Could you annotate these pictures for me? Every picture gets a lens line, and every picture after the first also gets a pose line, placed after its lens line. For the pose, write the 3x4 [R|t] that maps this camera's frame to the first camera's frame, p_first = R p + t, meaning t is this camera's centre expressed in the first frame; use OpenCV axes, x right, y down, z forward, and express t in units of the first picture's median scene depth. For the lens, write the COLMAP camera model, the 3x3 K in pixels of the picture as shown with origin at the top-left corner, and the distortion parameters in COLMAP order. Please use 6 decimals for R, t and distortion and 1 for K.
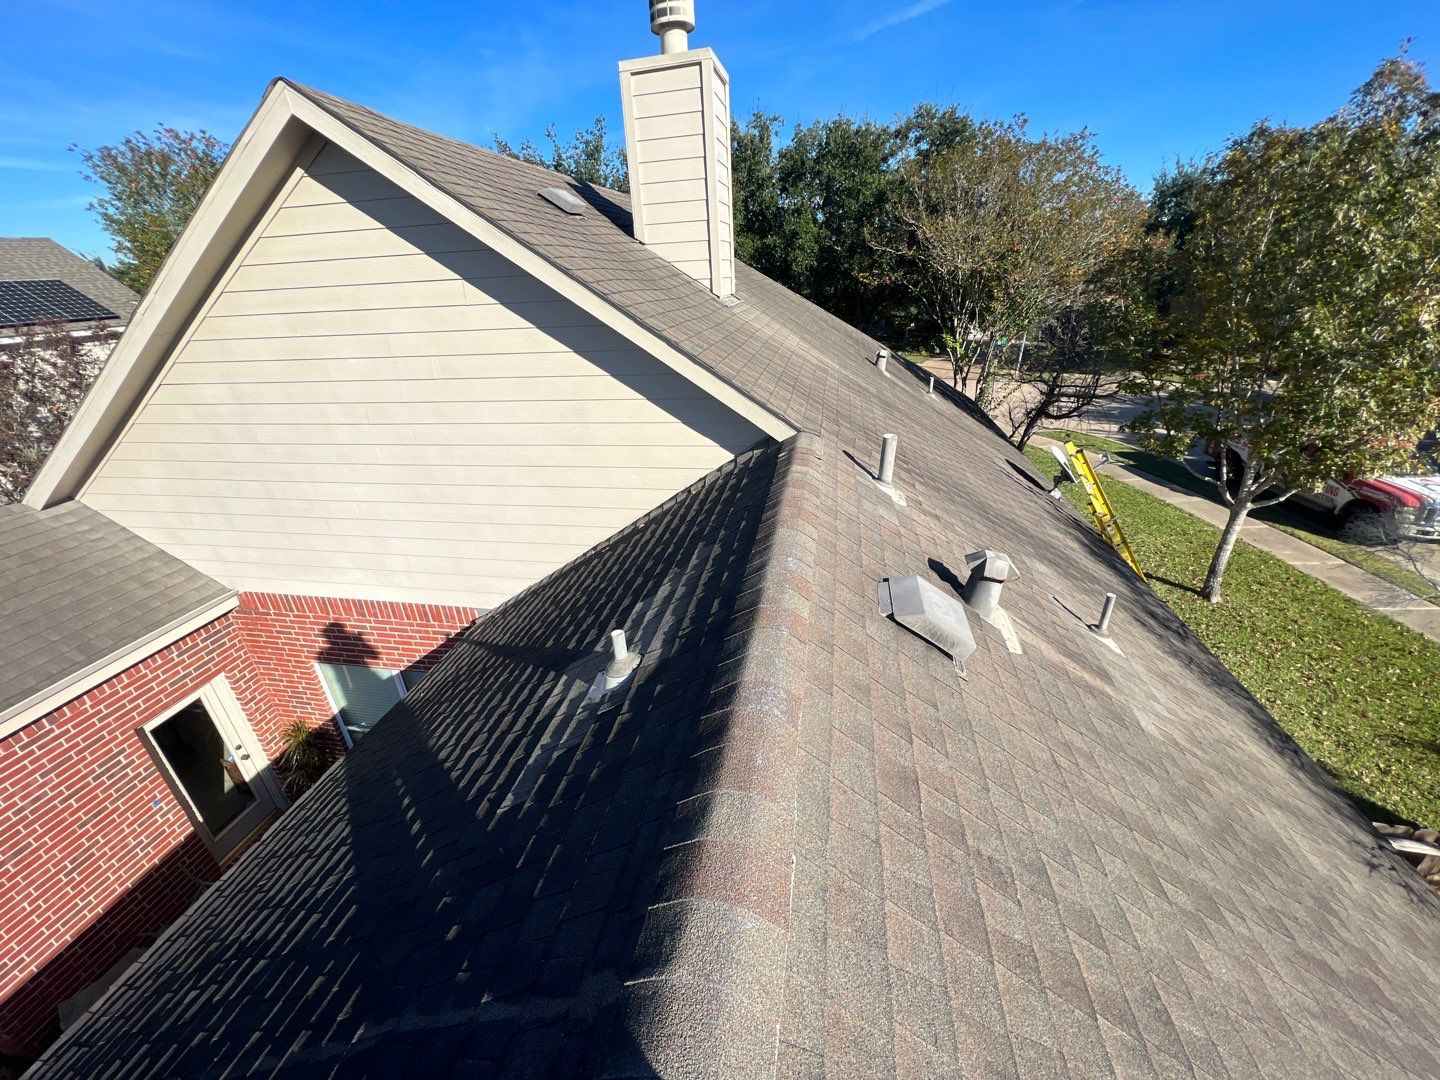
lens RADIAL K [[578.0, 0, 720.0], [0, 578.0, 540.0], [0, 0, 1]] dist [-0.002506, -0.000346]
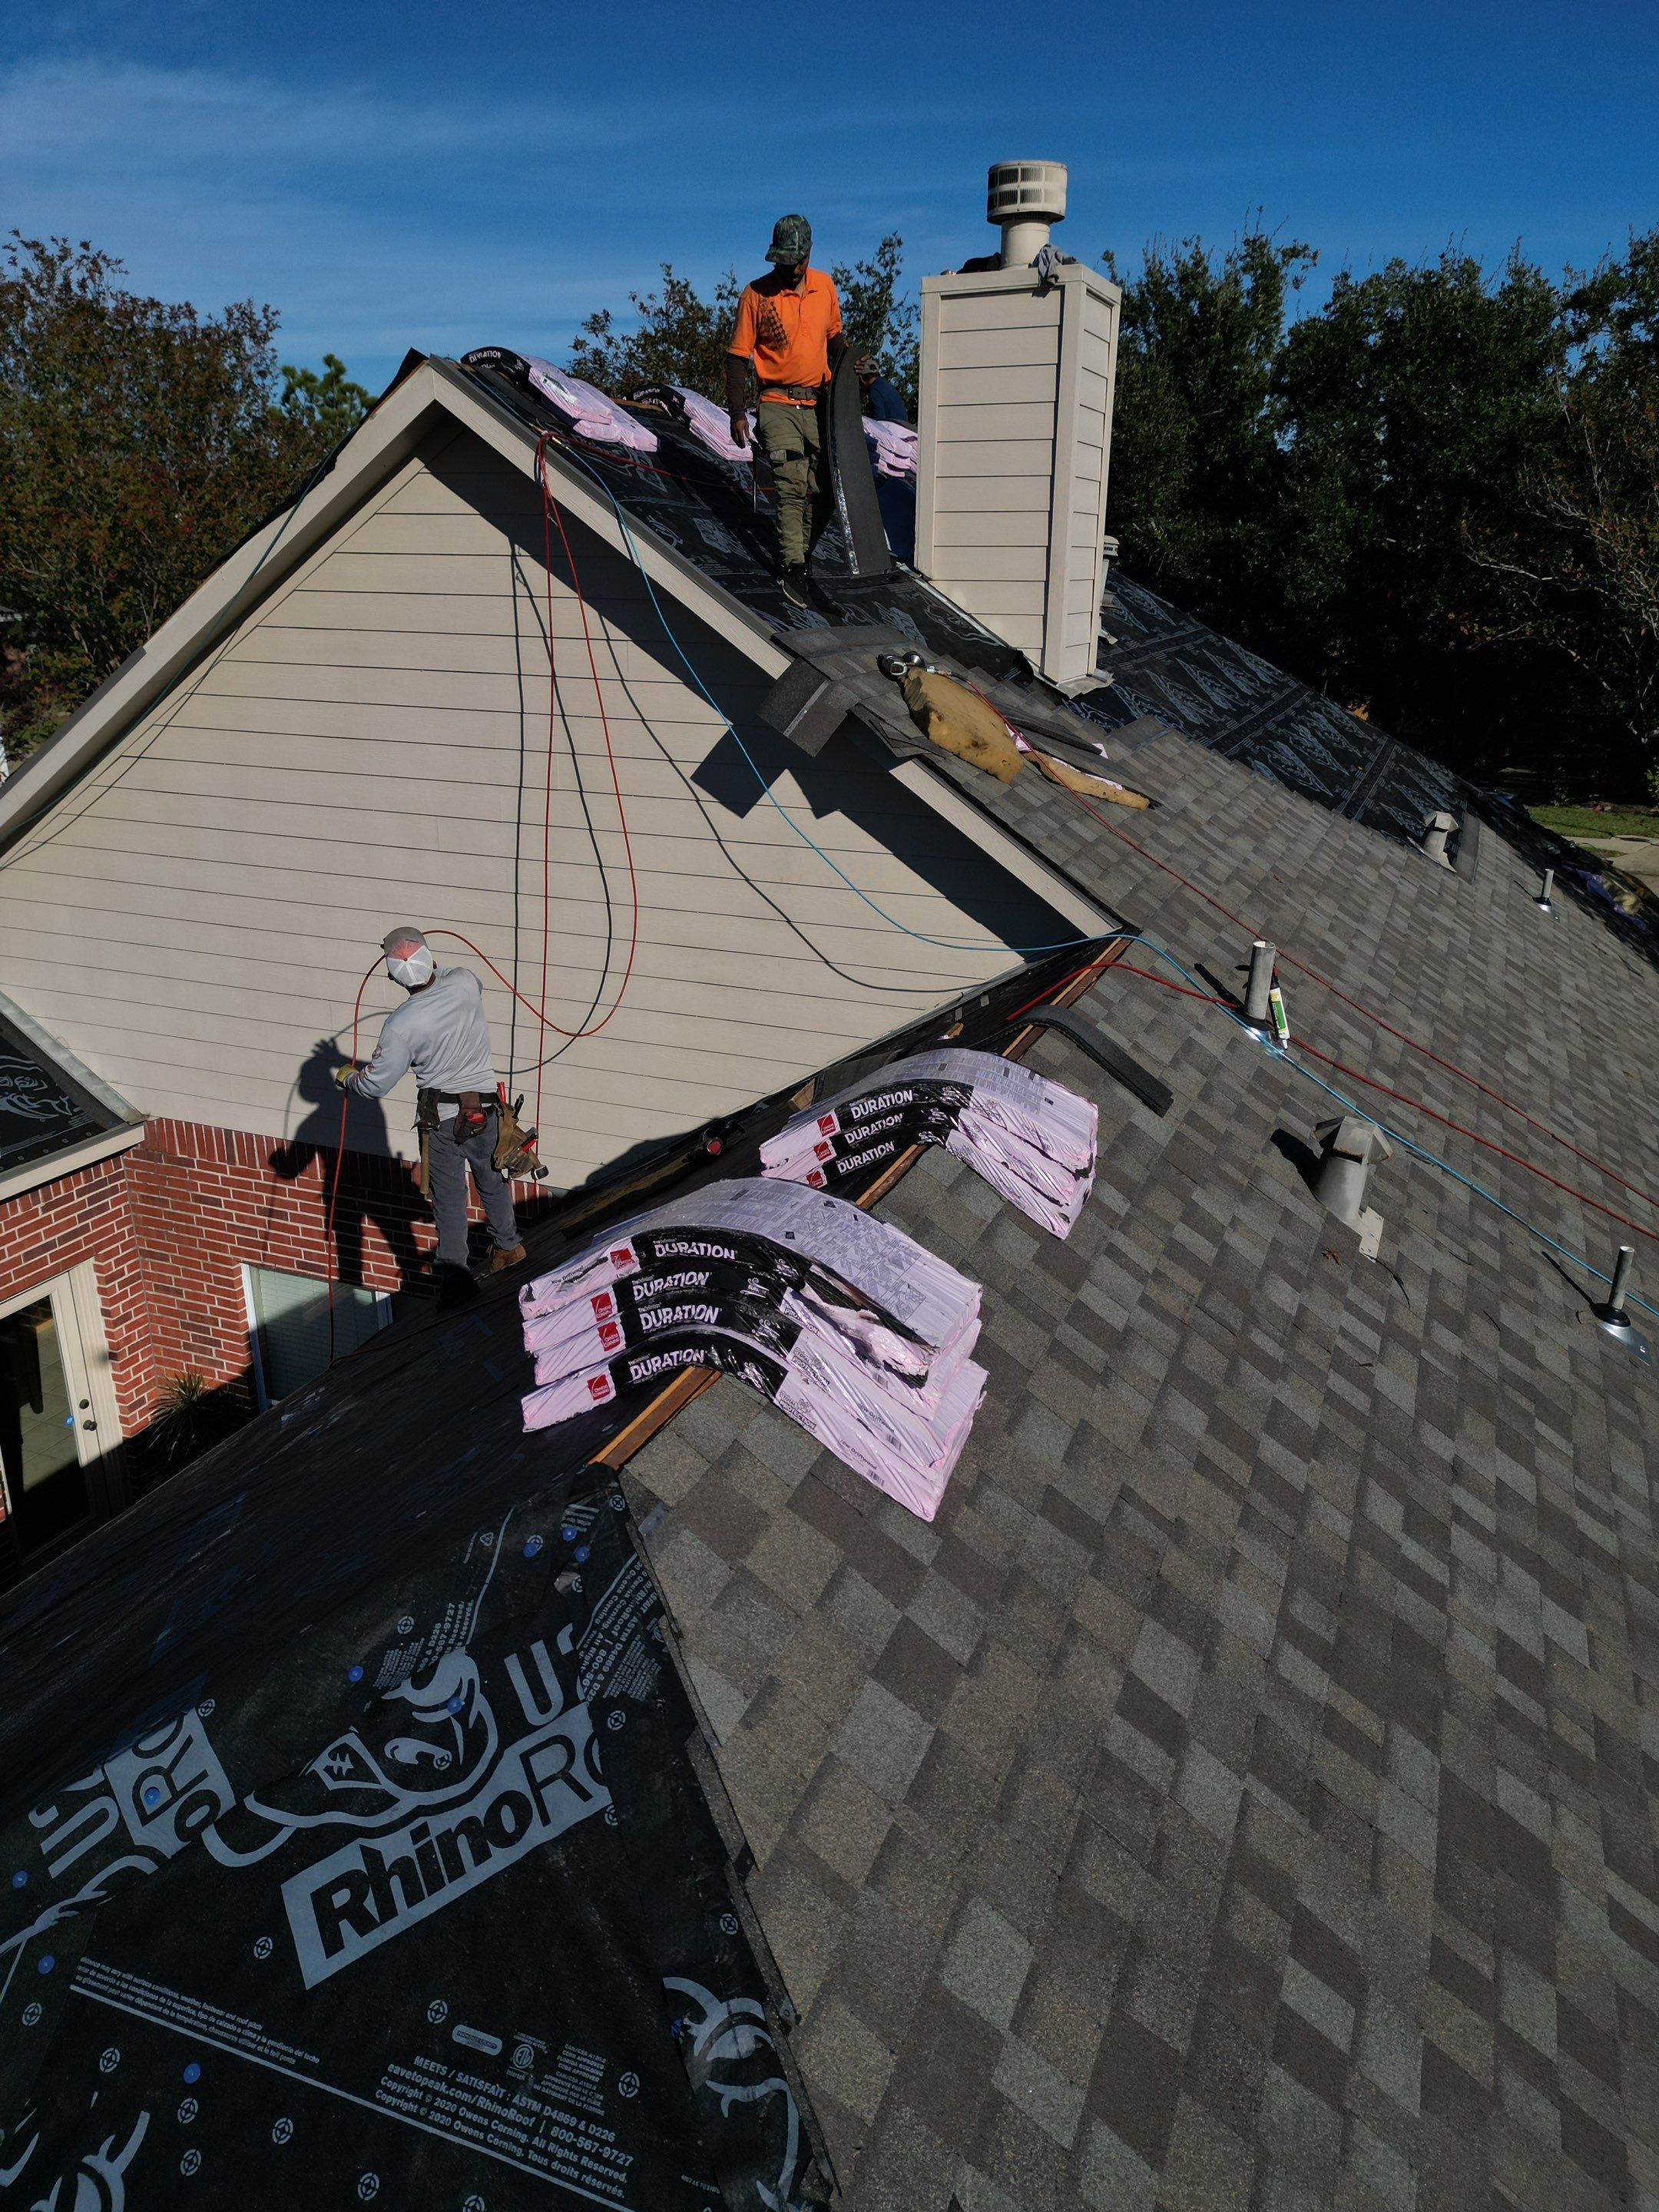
lens RADIAL K [[1543.1, 0, 829.5], [0, 1543.1, 1106.0], [0, 0, 1]] dist [0.071507, -0.064935]
pose [[0.978085, 0.119230, -0.170685, 0.084469], [-0.133795, 0.988052, -0.076501, 0.105972], [0.159524, 0.097662, 0.982351, -0.405027]]
